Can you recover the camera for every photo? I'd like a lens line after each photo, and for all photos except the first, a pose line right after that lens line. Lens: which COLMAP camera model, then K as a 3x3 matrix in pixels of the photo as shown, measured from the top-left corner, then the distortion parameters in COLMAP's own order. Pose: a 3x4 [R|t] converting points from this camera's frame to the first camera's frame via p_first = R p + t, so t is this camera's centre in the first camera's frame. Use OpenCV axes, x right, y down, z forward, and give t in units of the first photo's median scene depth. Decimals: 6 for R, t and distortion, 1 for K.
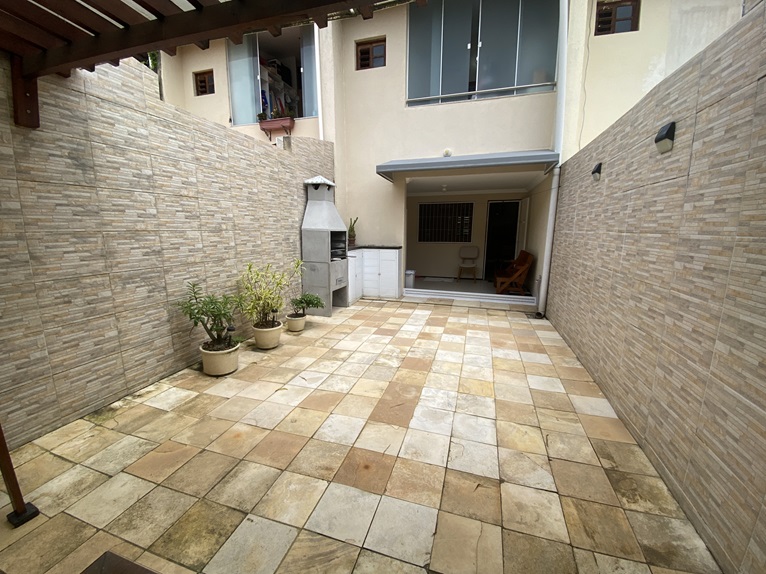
lens RADIAL K [[311.5, 0, 383.0], [0, 311.5, 287.0], [0, 0, 1]] dist [0.025006, -0.022014]
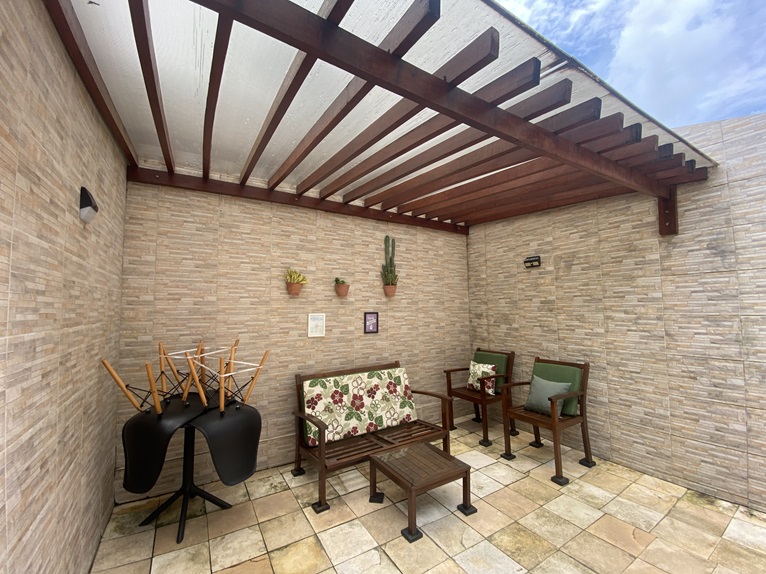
lens RADIAL K [[311.5, 0, 383.0], [0, 311.5, 287.0], [0, 0, 1]] dist [0.025006, -0.022014]
pose [[-0.660923, -0.047881, -0.748924, 0.409657], [-0.131387, 0.989932, 0.052659, -0.135443], [0.738862, 0.133202, -0.660560, 0.643927]]
